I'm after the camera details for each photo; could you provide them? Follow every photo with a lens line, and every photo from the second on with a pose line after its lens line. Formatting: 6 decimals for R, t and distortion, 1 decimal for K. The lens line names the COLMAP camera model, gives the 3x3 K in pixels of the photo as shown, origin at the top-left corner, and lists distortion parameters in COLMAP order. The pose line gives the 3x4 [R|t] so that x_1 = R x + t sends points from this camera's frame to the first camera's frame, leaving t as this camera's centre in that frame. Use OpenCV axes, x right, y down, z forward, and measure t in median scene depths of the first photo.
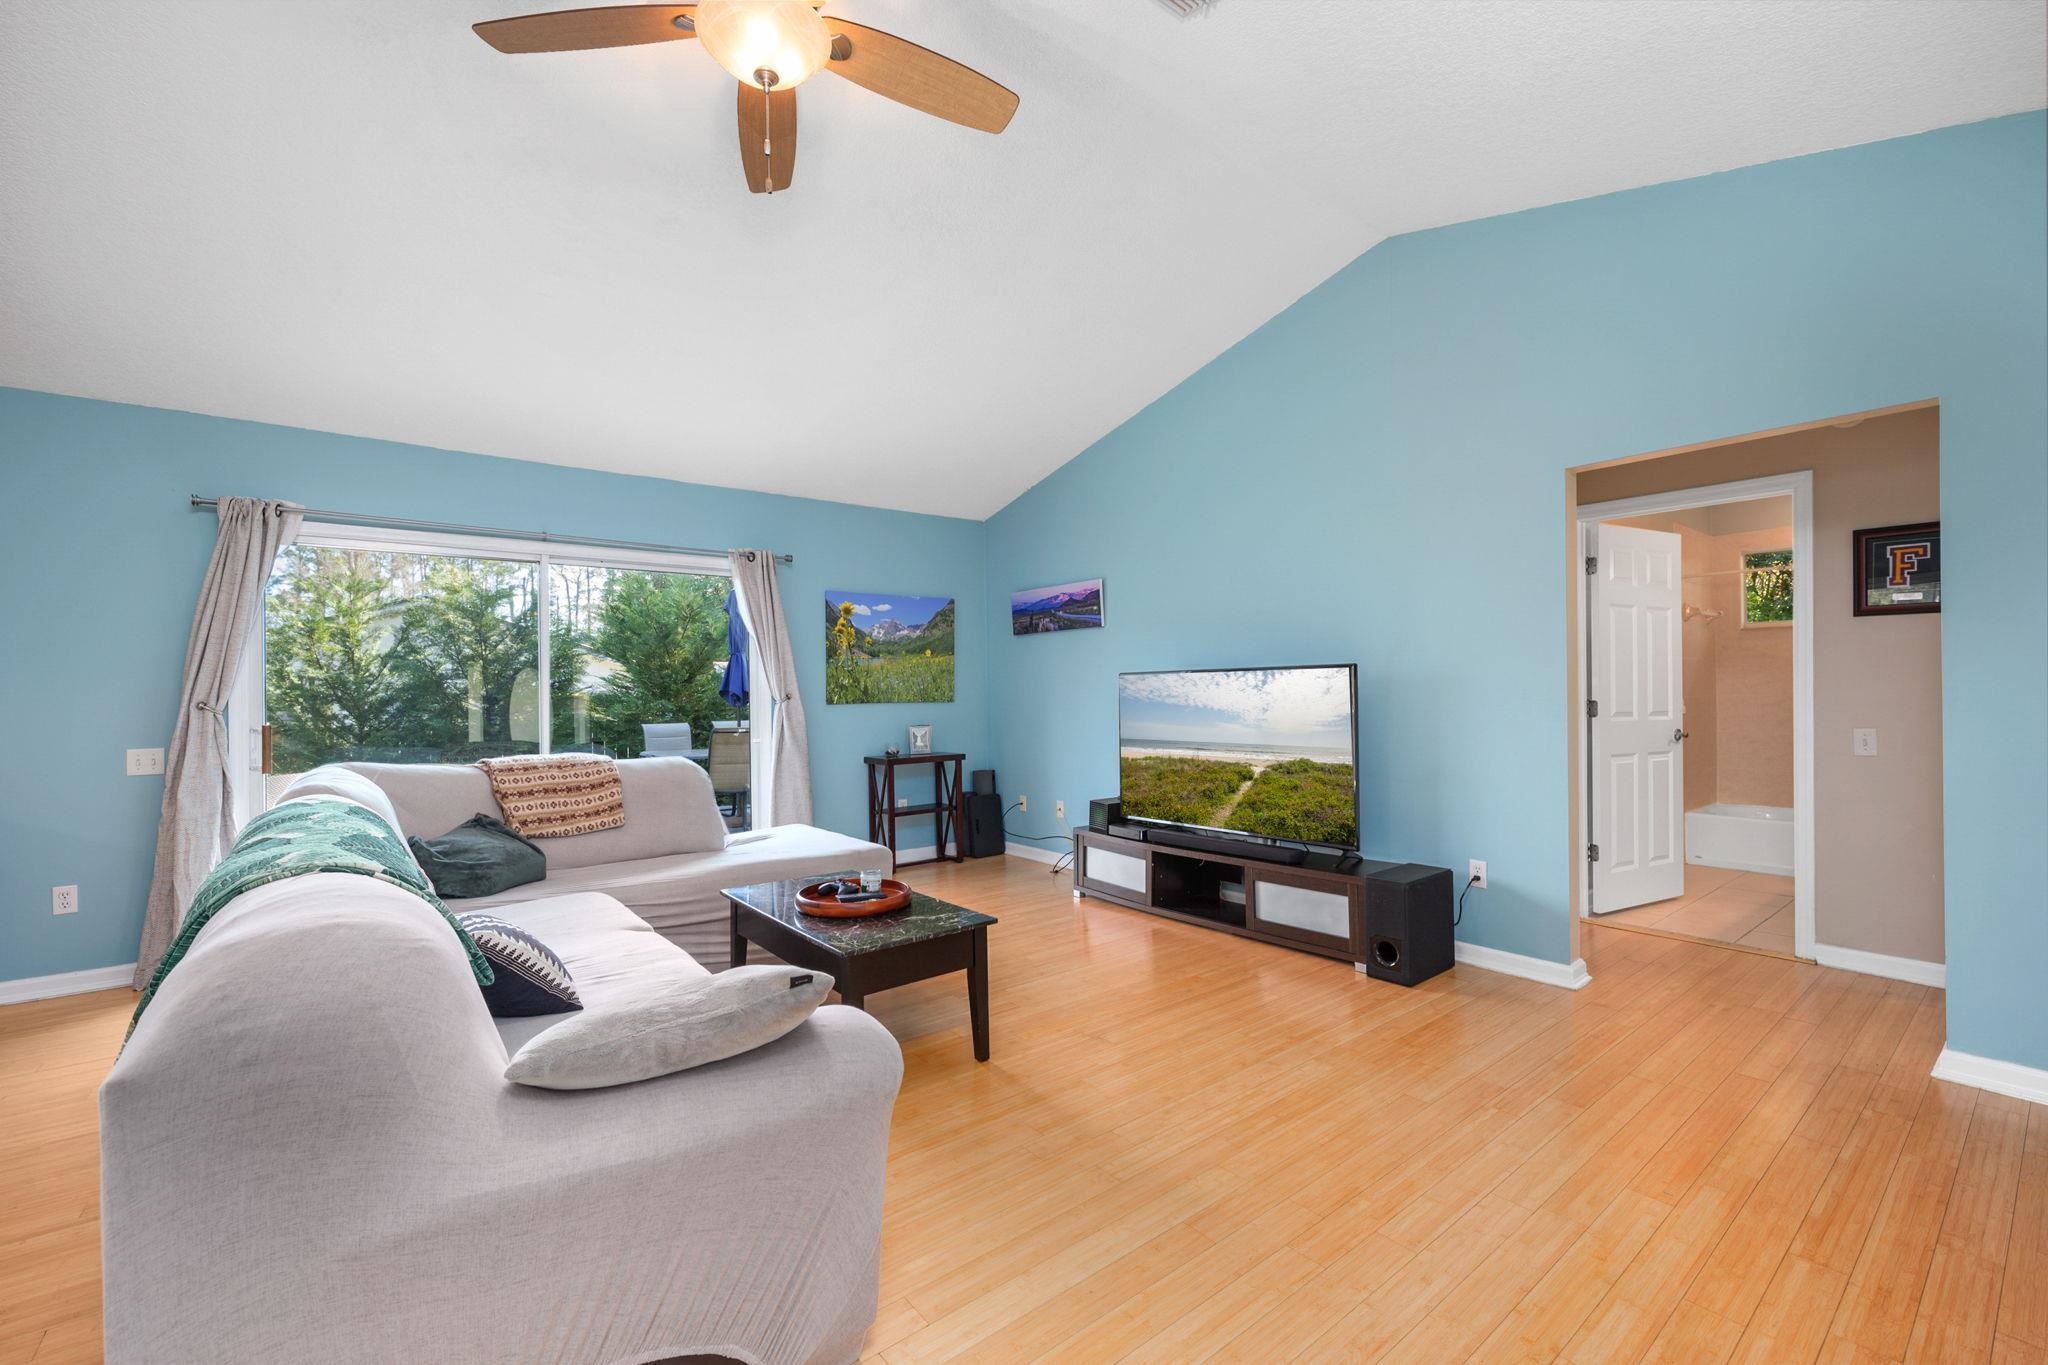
lens RADIAL K [[830.7, 0, 1017.8], [0, 830.7, 685.8], [0, 0, 1]] dist [0.000762, -0.000209]
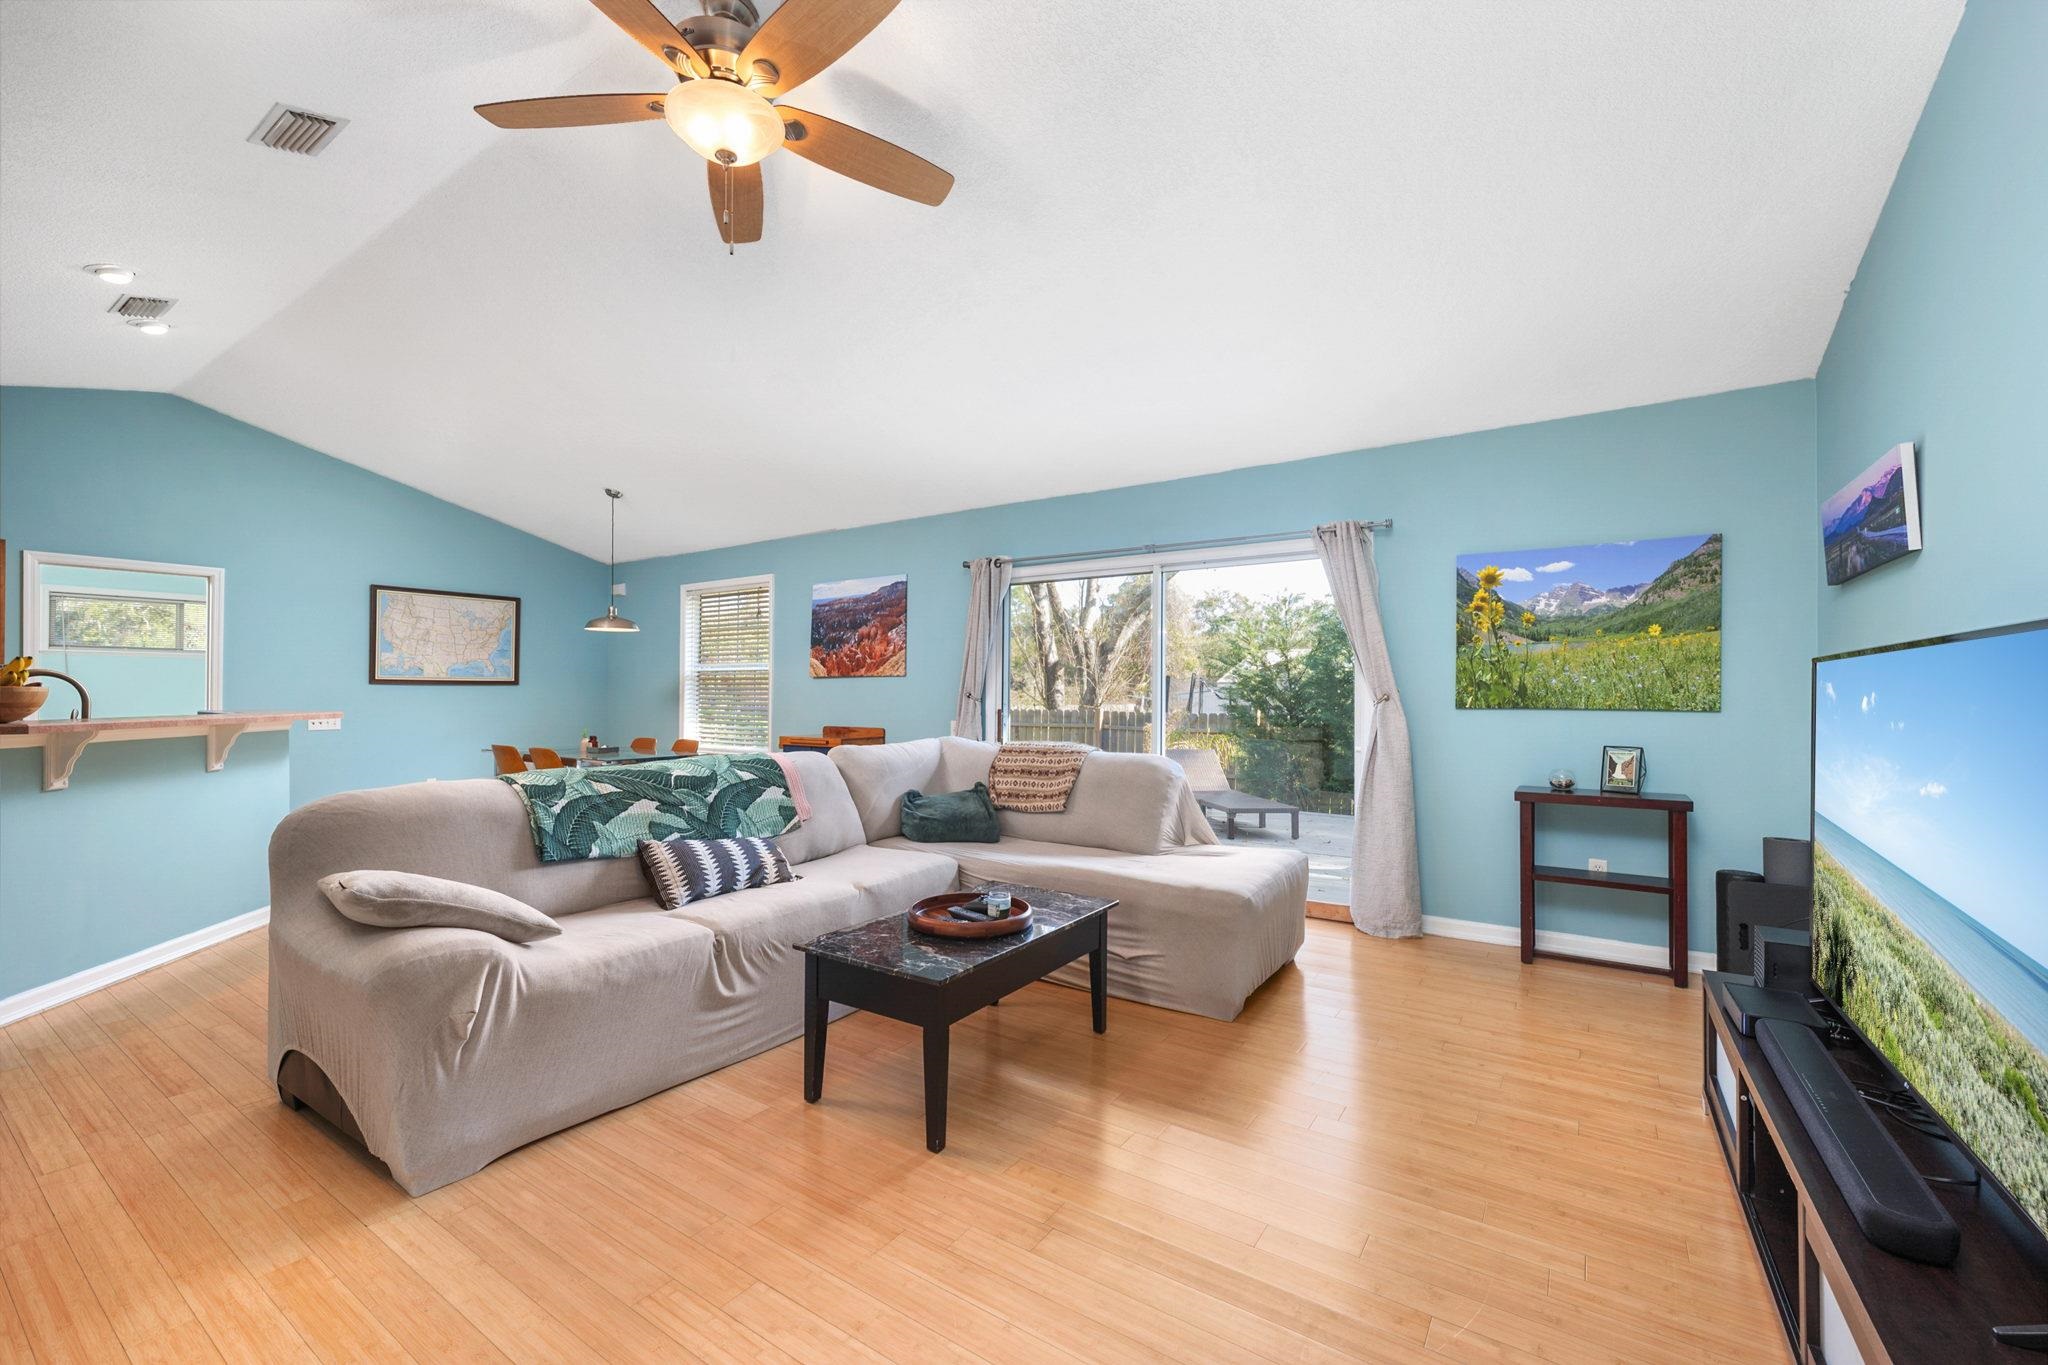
lens RADIAL K [[830.7, 0, 1019.6], [0, 830.7, 688.9], [0, 0, 1]] dist [0.000762, -0.000209]
pose [[0.319098, 0.005997, -0.947703, 0.335490], [-0.001983, 0.999982, 0.005660, 0.001409], [0.947720, 0.000073, 0.319104, 0.376026]]
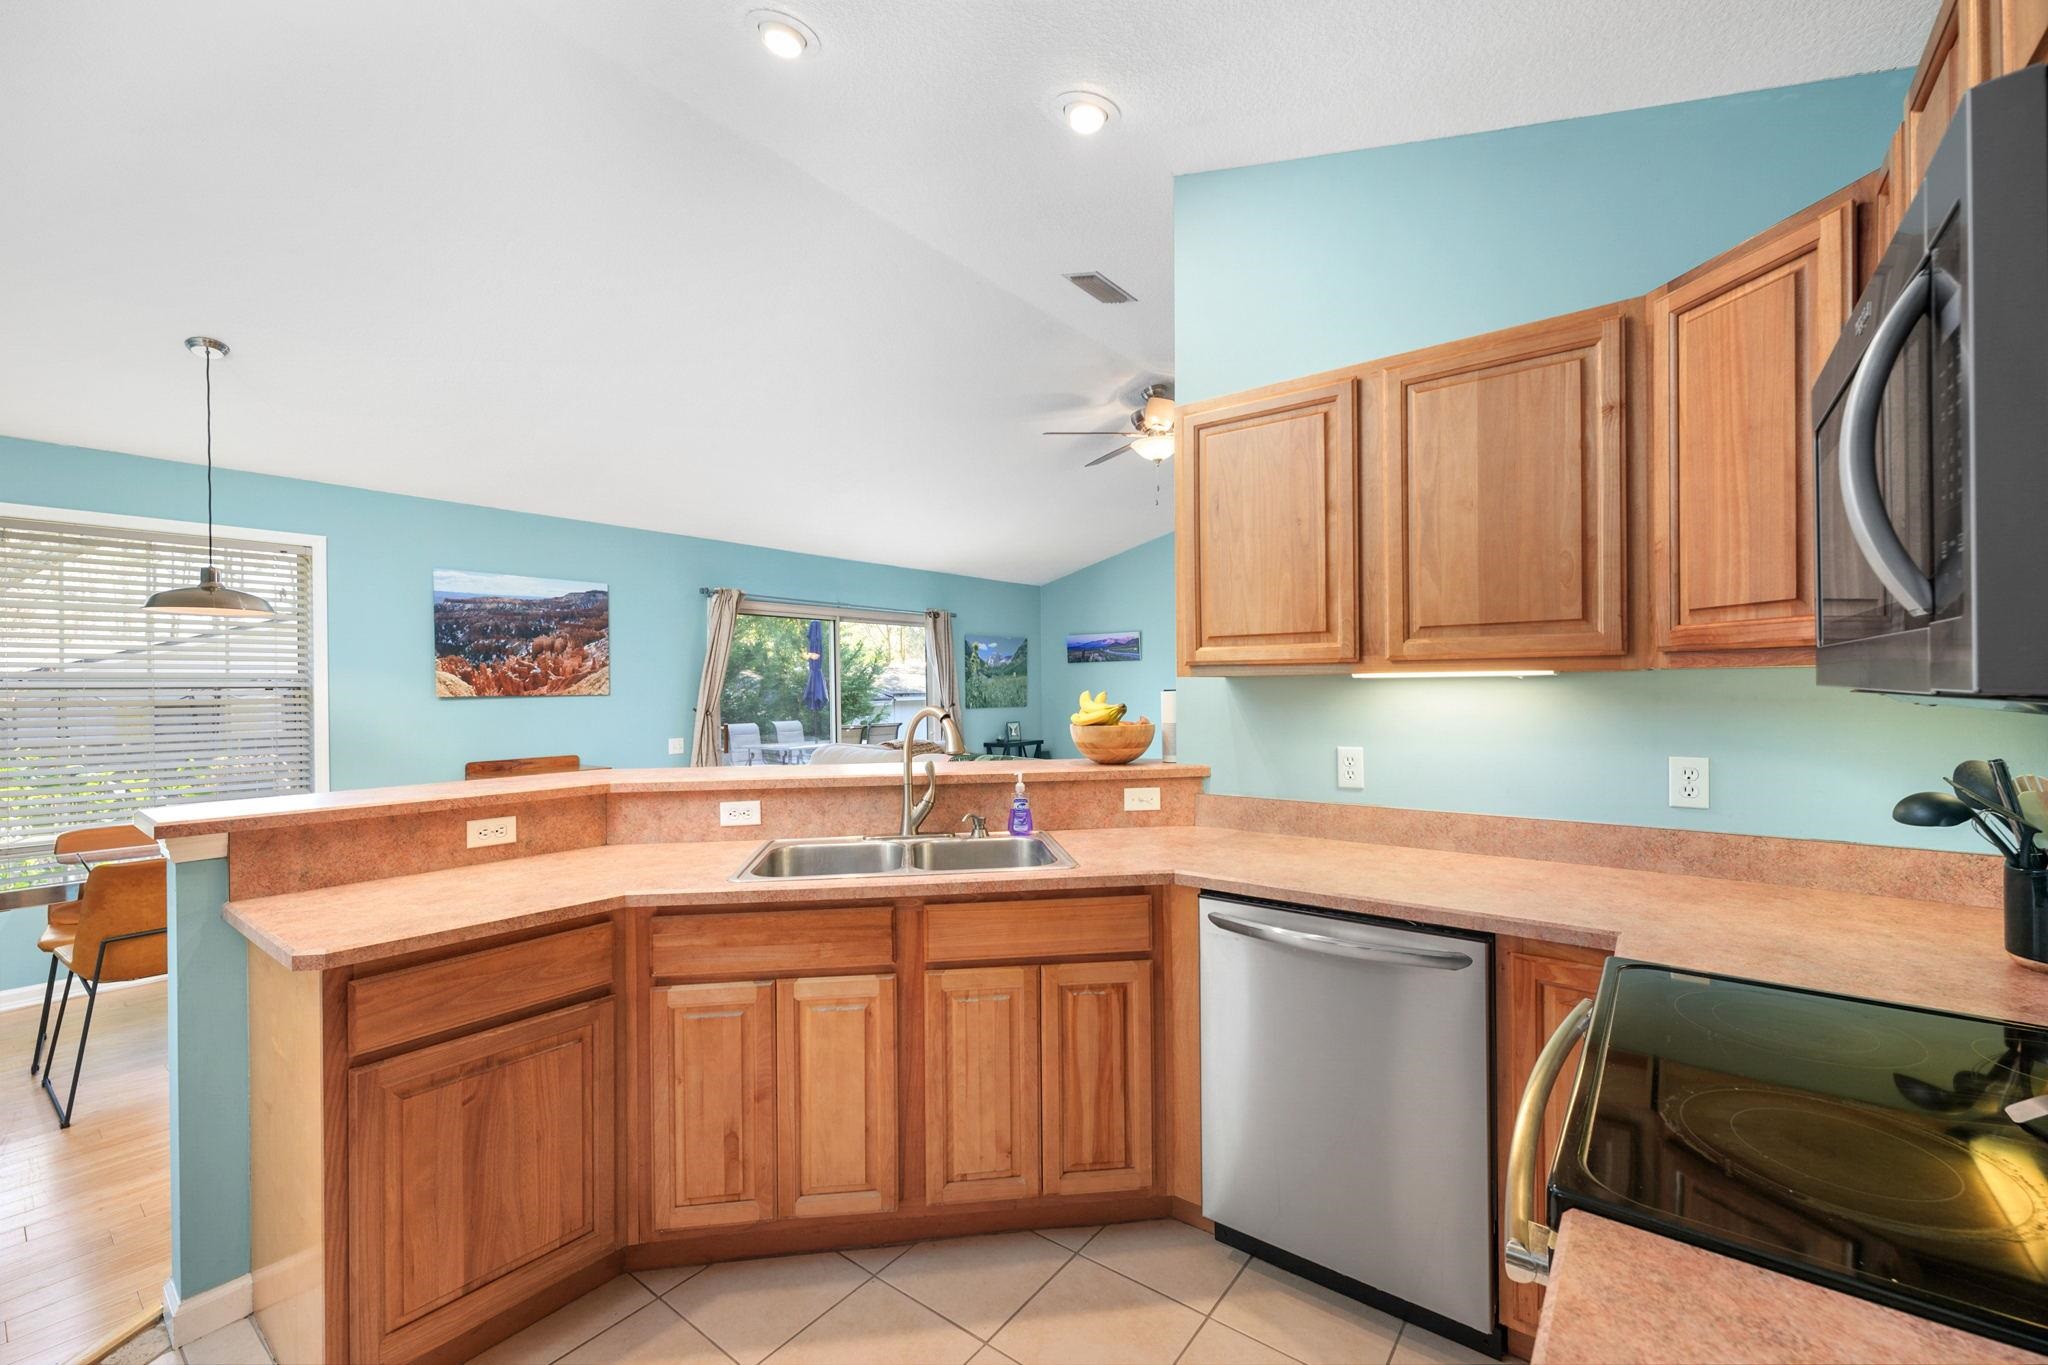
lens RADIAL K [[830.7, 0, 1025.0], [0, 830.7, 683.1], [0, 0, 1]] dist [0.000762, -0.000209]
pose [[0.968255, 0.001247, 0.249961, -0.486791], [-0.000611, 0.999996, -0.002623, -0.020451], [-0.249964, 0.002387, 0.968252, -0.489130]]
